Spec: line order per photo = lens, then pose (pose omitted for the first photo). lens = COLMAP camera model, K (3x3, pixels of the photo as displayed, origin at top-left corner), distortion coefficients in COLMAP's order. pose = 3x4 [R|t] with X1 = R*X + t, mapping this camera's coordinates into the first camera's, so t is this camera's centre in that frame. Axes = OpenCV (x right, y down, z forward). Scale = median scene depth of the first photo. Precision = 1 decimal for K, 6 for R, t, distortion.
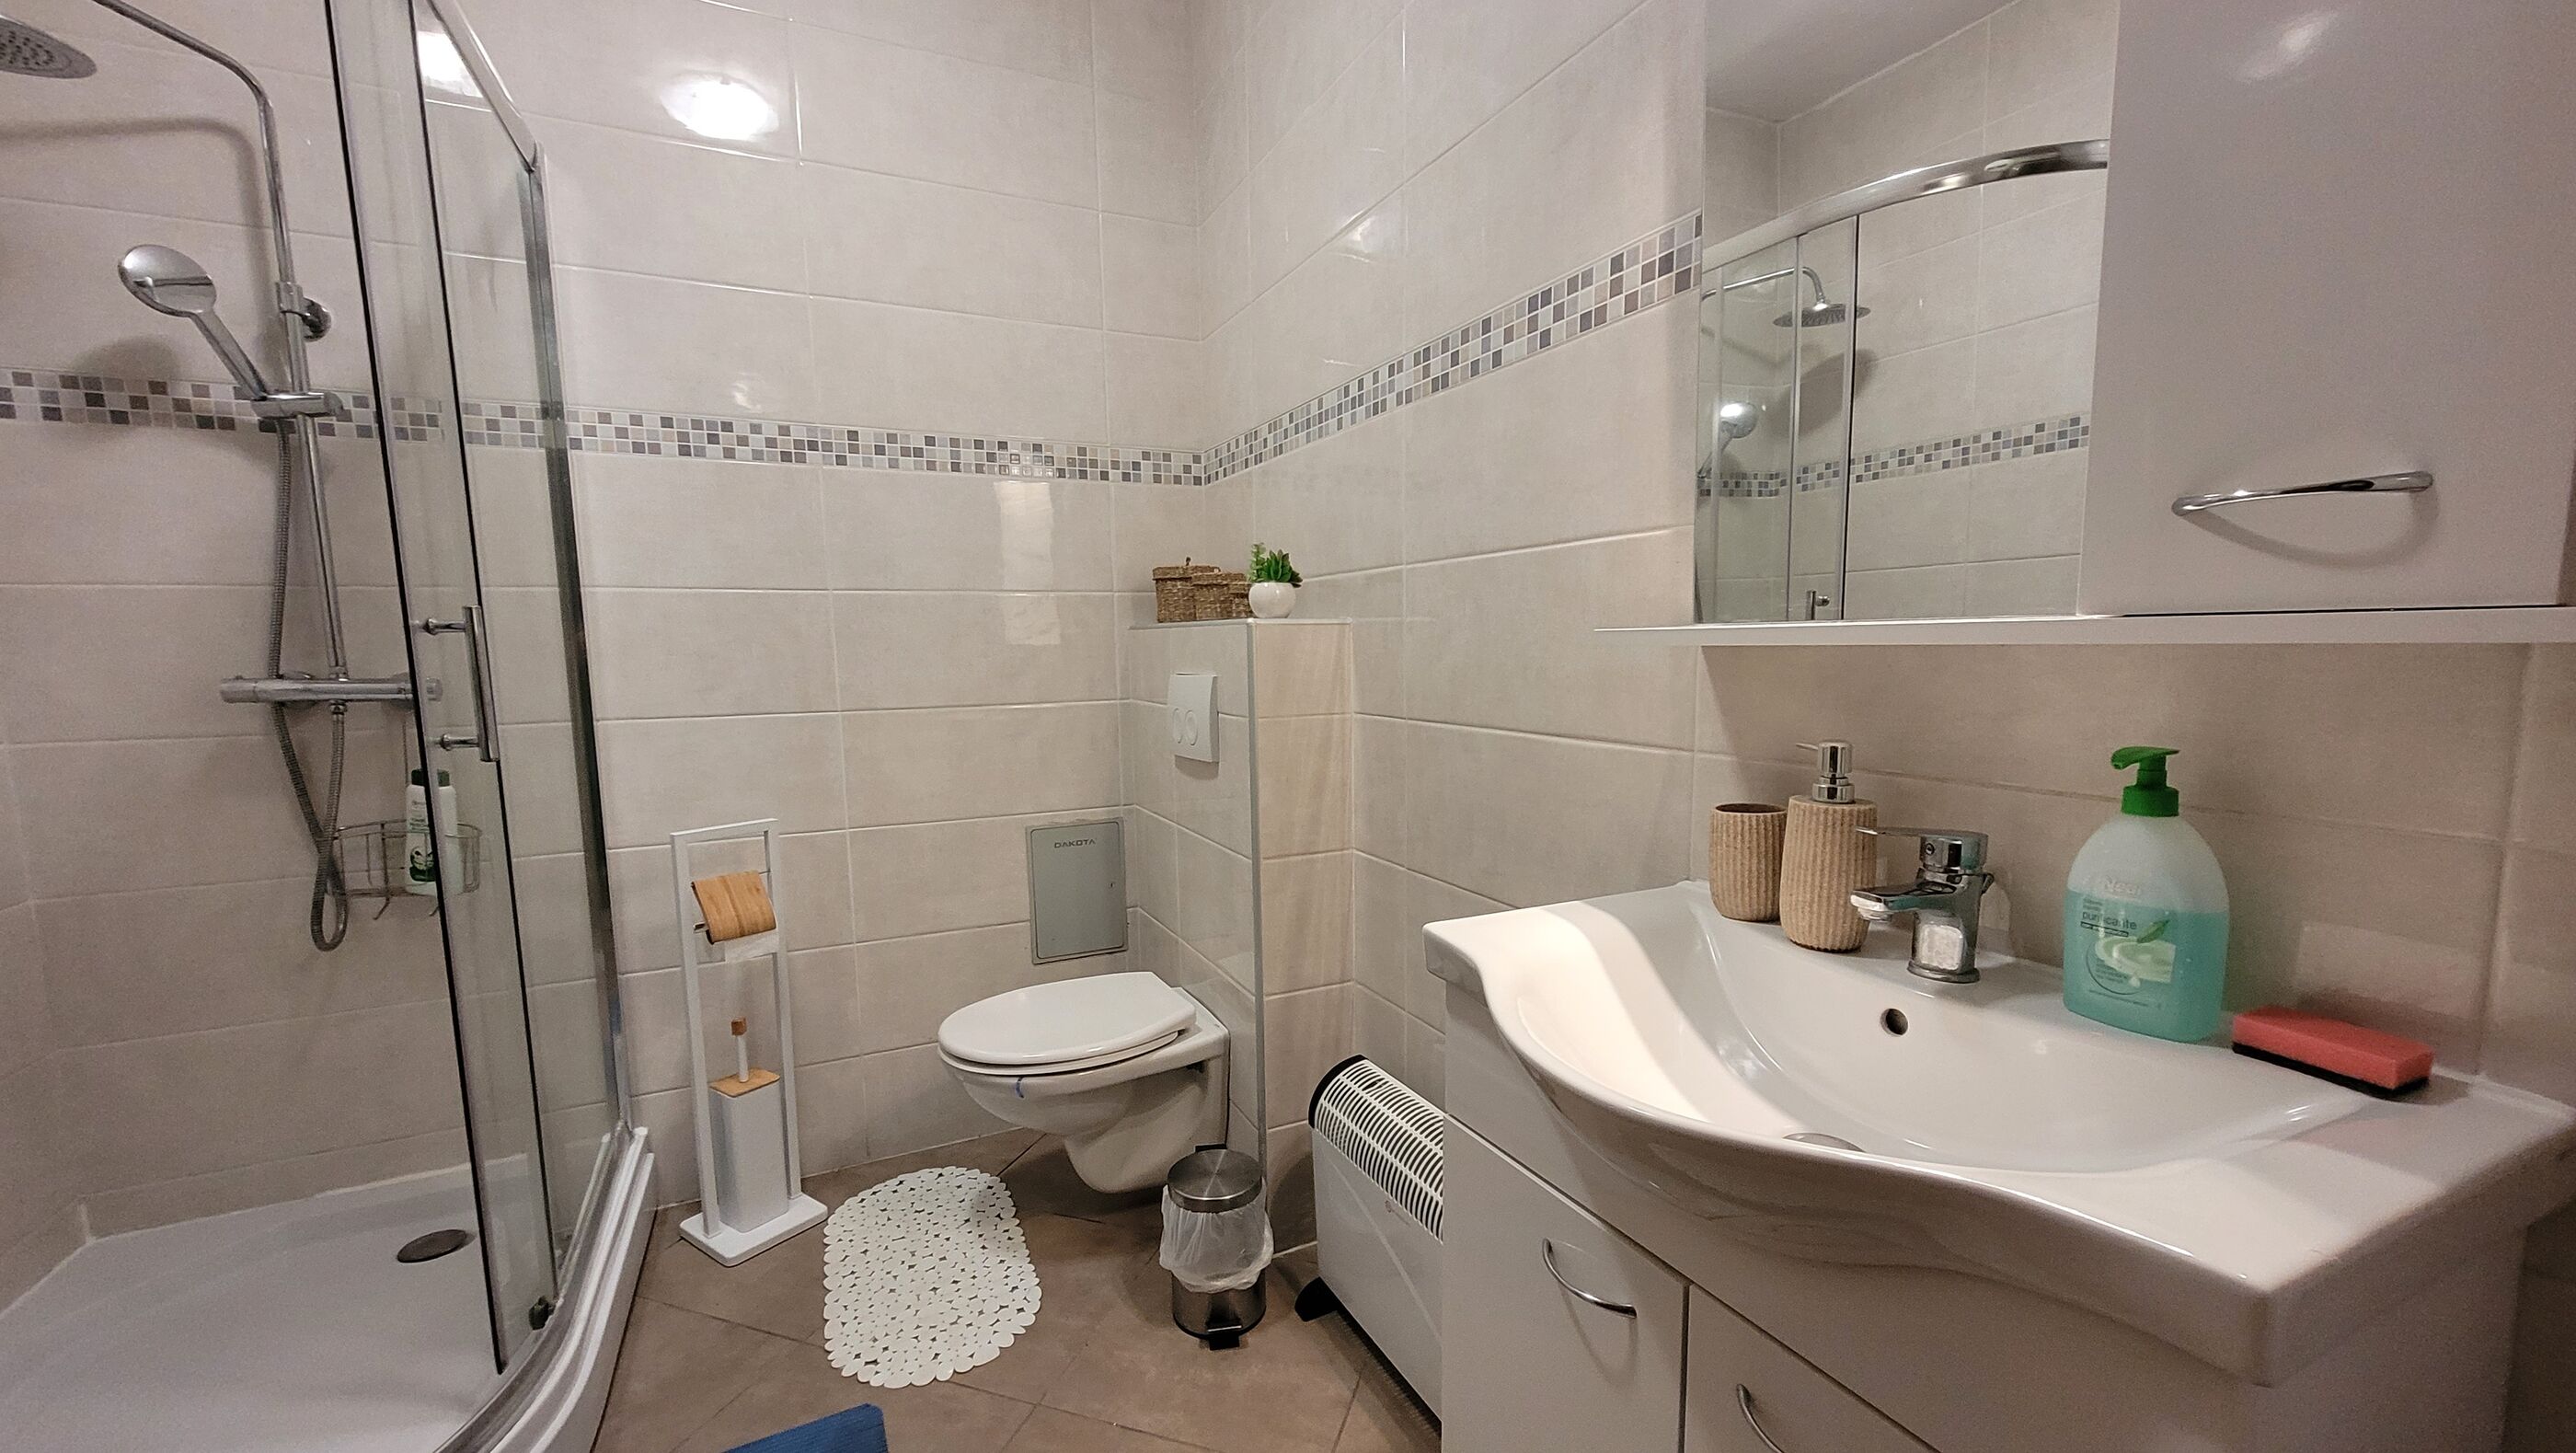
lens RADIAL K [[1015.8, 0, 1288.5], [0, 1015.8, 767.9], [0, 0, 1]] dist [0.009028, -0.002801]
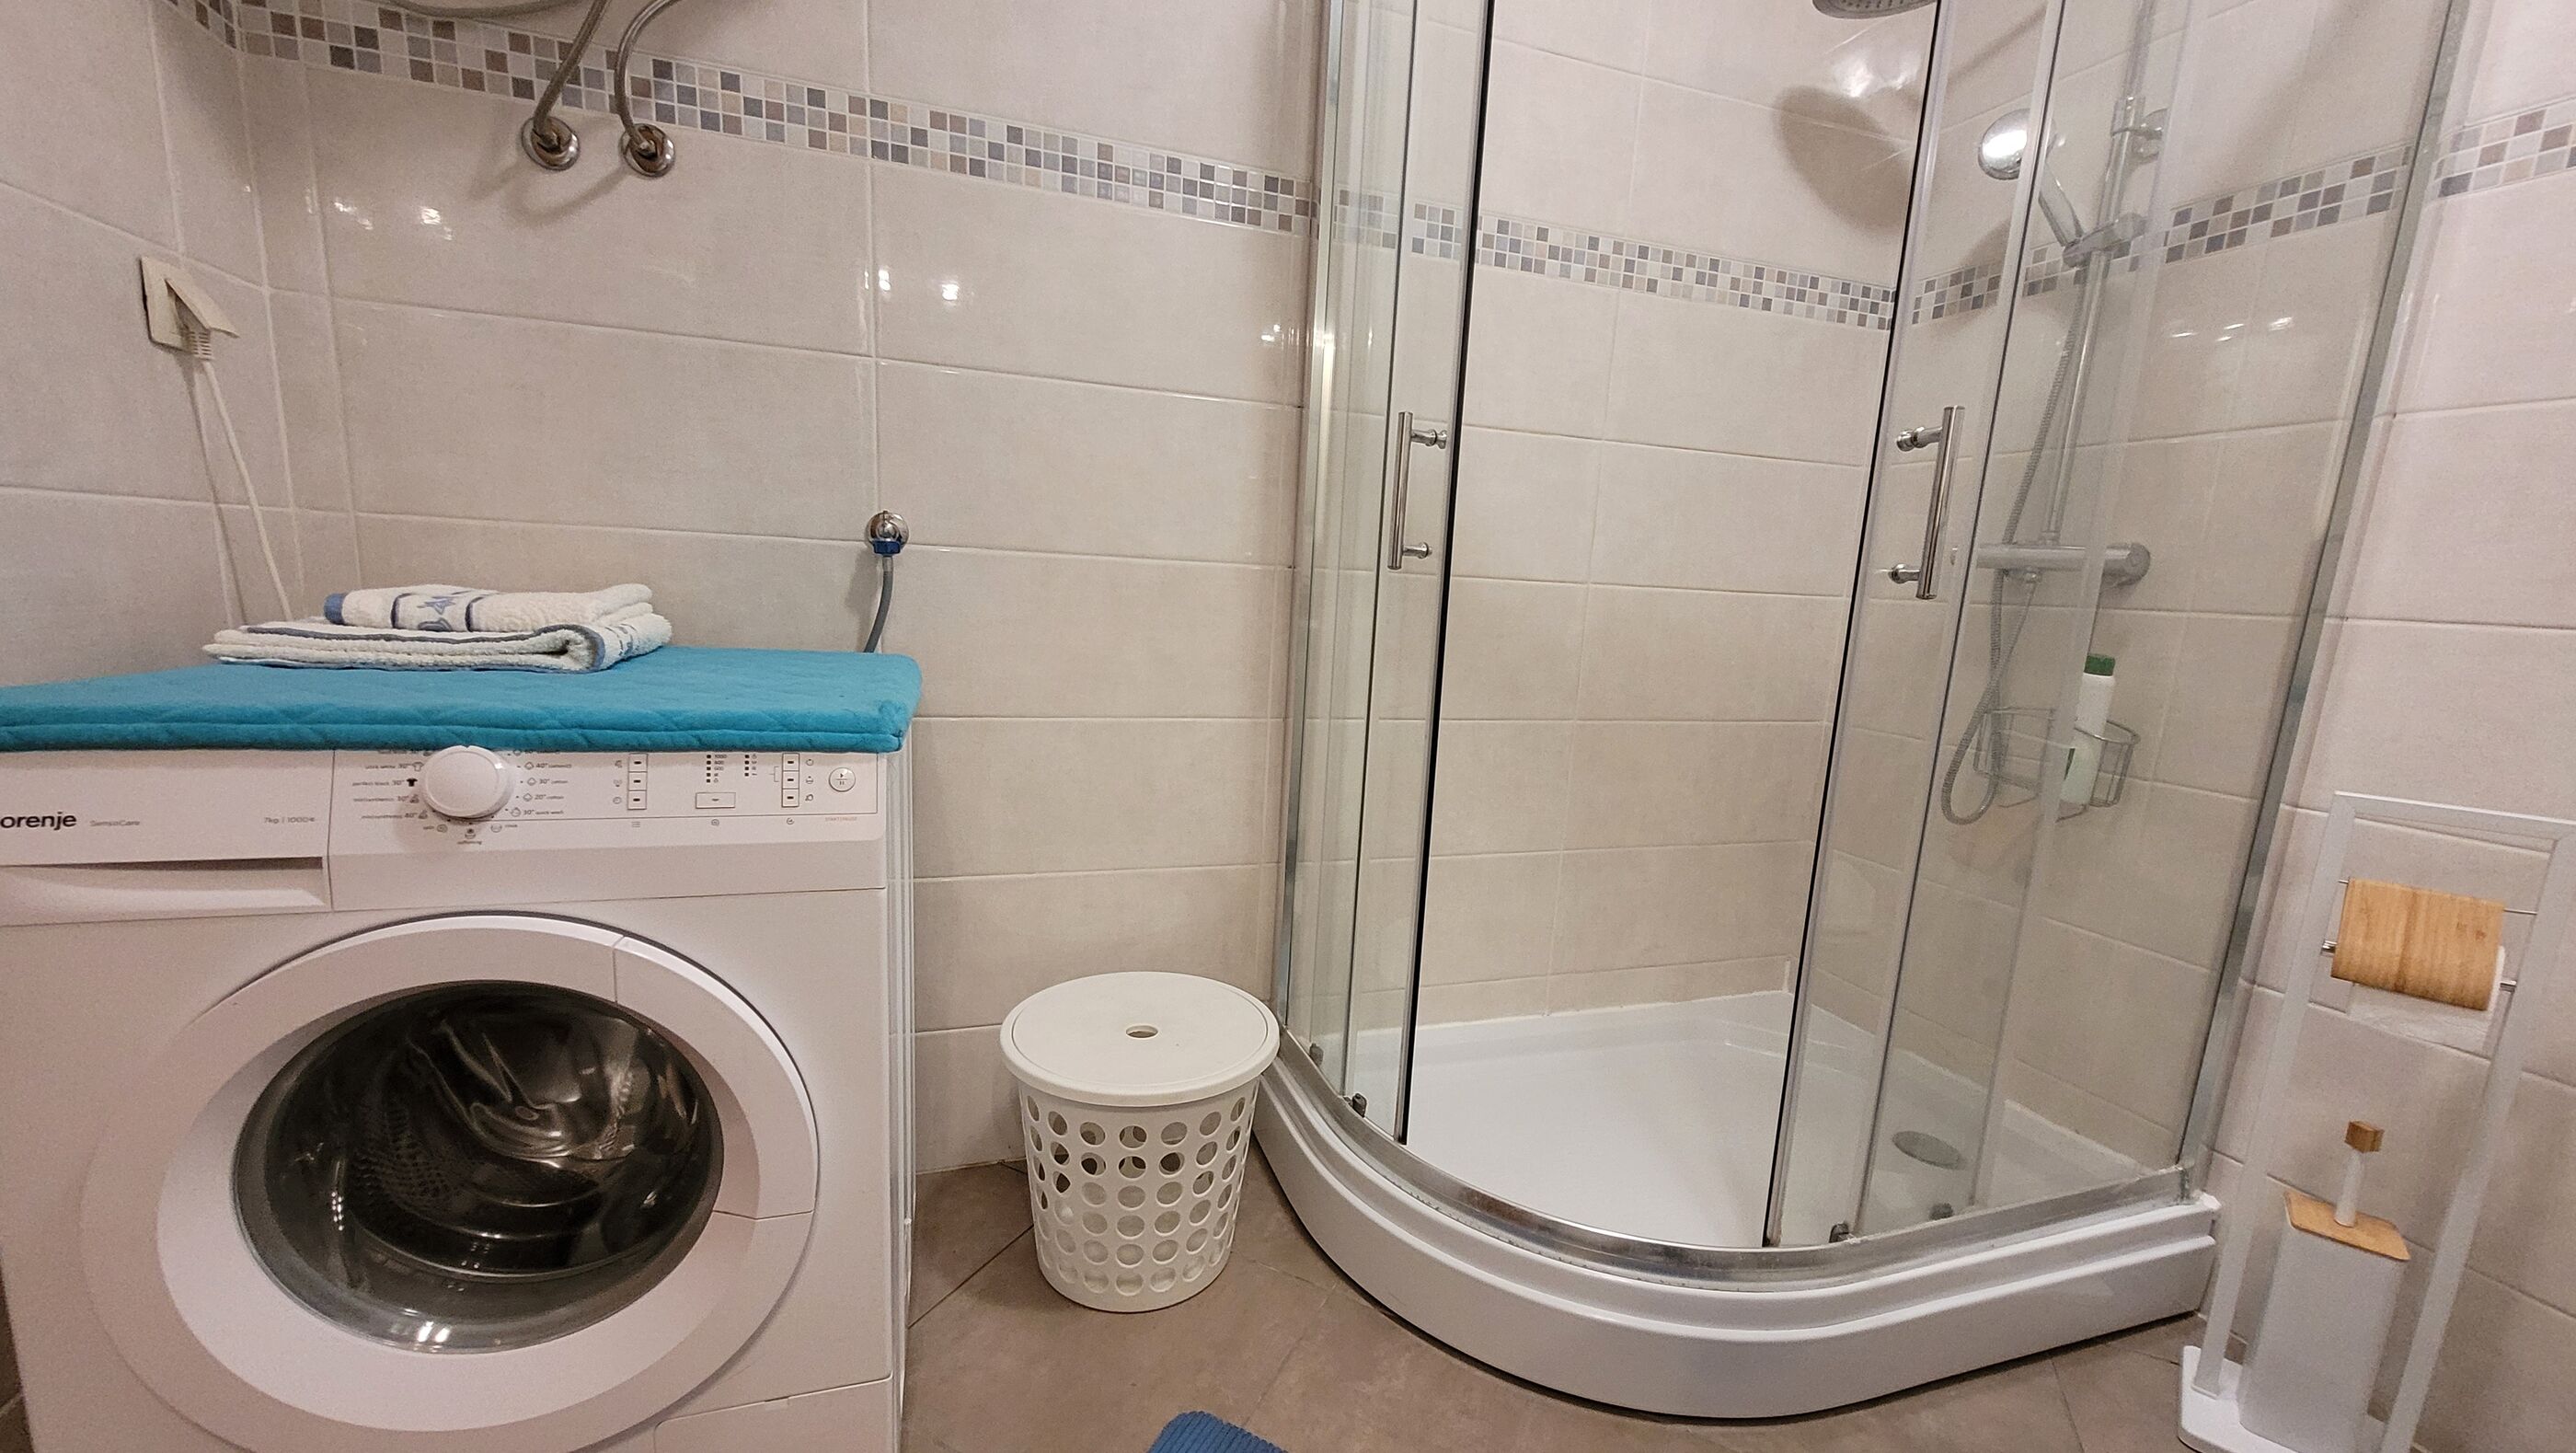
lens RADIAL K [[1015.8, 0, 1288.5], [0, 1015.8, 767.9], [0, 0, 1]] dist [0.009028, -0.002801]
pose [[-0.107167, 0.194264, -0.975078, 0.080687], [-0.178075, 0.961117, 0.211054, 0.030942], [0.978164, 0.196255, -0.068407, 0.393244]]
